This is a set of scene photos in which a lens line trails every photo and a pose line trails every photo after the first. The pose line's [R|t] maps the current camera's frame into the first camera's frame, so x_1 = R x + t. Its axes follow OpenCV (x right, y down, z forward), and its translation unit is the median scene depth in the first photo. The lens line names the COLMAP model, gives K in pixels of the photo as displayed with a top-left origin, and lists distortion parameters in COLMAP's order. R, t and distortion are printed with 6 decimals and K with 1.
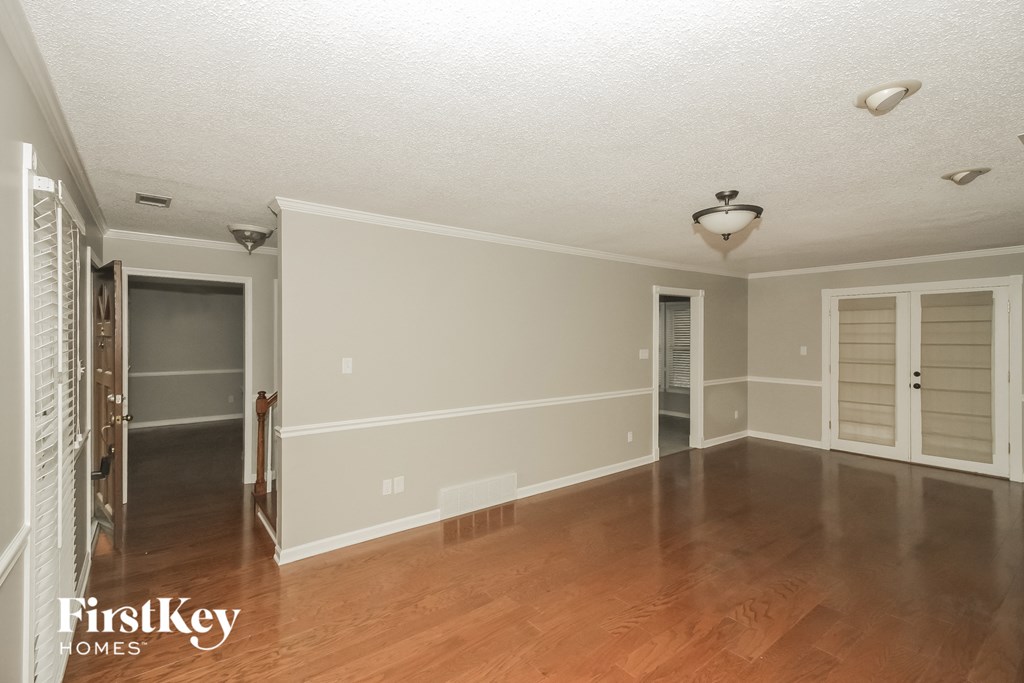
lens RADIAL K [[479.4, 0, 520.2], [0, 479.4, 339.2], [0, 0, 1]] dist [0.003286, 0.000029]
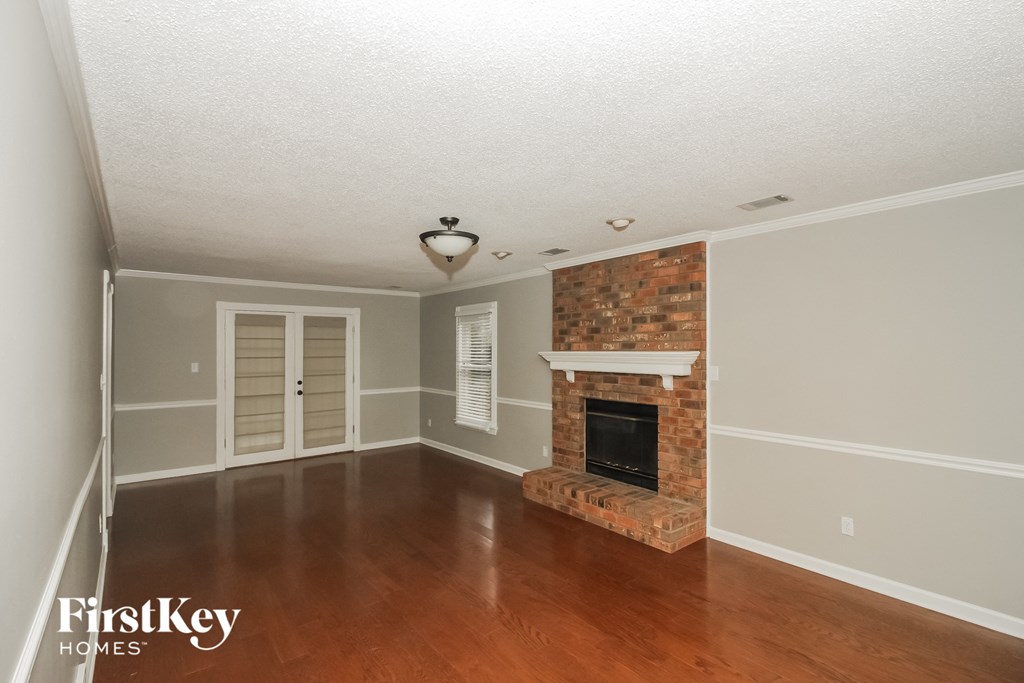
lens RADIAL K [[479.4, 0, 518.2], [0, 479.4, 341.8], [0, 0, 1]] dist [0.003286, 0.000029]
pose [[-0.009862, 0.014655, 0.999844, -0.353051], [0.012308, 0.999819, -0.014533, -0.003752], [-0.999876, 0.012163, -0.010040, 0.459626]]
